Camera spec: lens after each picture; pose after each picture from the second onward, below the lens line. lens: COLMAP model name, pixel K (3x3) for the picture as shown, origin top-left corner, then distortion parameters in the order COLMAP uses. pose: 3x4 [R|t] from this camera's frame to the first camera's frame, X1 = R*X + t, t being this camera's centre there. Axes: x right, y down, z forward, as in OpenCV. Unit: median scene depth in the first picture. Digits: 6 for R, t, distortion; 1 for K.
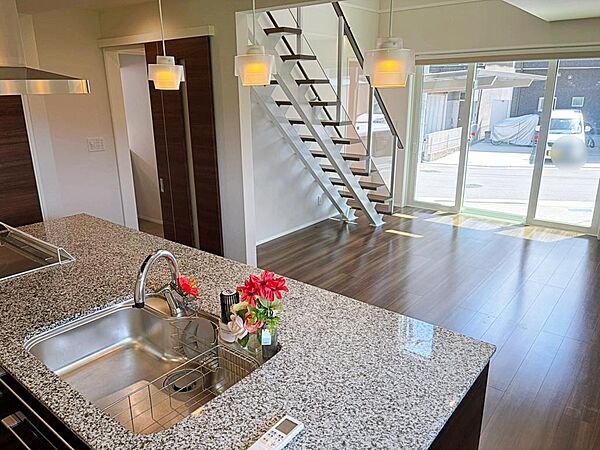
lens RADIAL K [[456.3, 0, 297.9], [0, 456.3, 227.3], [0, 0, 1]] dist [0.049836, -0.059446]
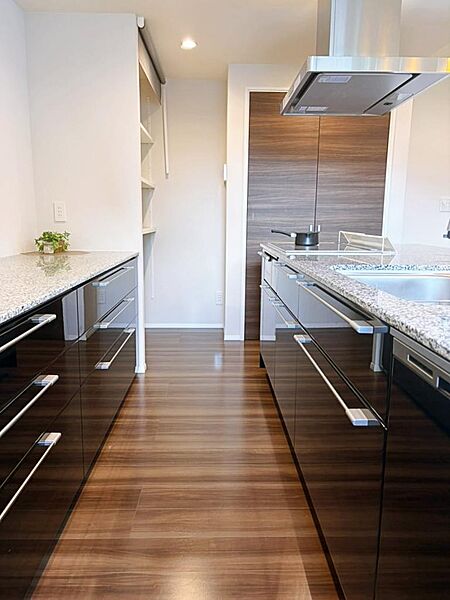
lens RADIAL K [[456.3, 0, 224.1], [0, 456.3, 296.9], [0, 0, 1]] dist [0.049836, -0.059446]
pose [[0.645816, 0.143377, -0.749910, 0.009527], [-0.233728, 0.972180, -0.015411, 0.155883], [0.726838, 0.185228, 0.661361, 0.068118]]
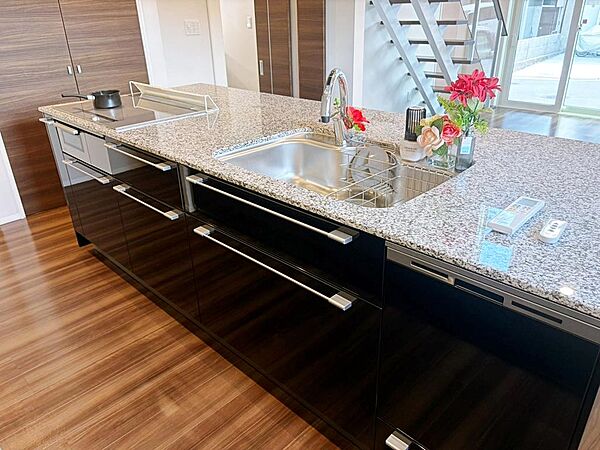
lens RADIAL K [[456.3, 0, 298.9], [0, 456.3, 225.5], [0, 0, 1]] dist [0.049836, -0.059446]
pose [[0.994431, 0.027810, -0.101656, -0.119495], [-0.011916, 0.988040, 0.153736, 0.098552], [0.104716, -0.151669, 0.982869, -0.006303]]
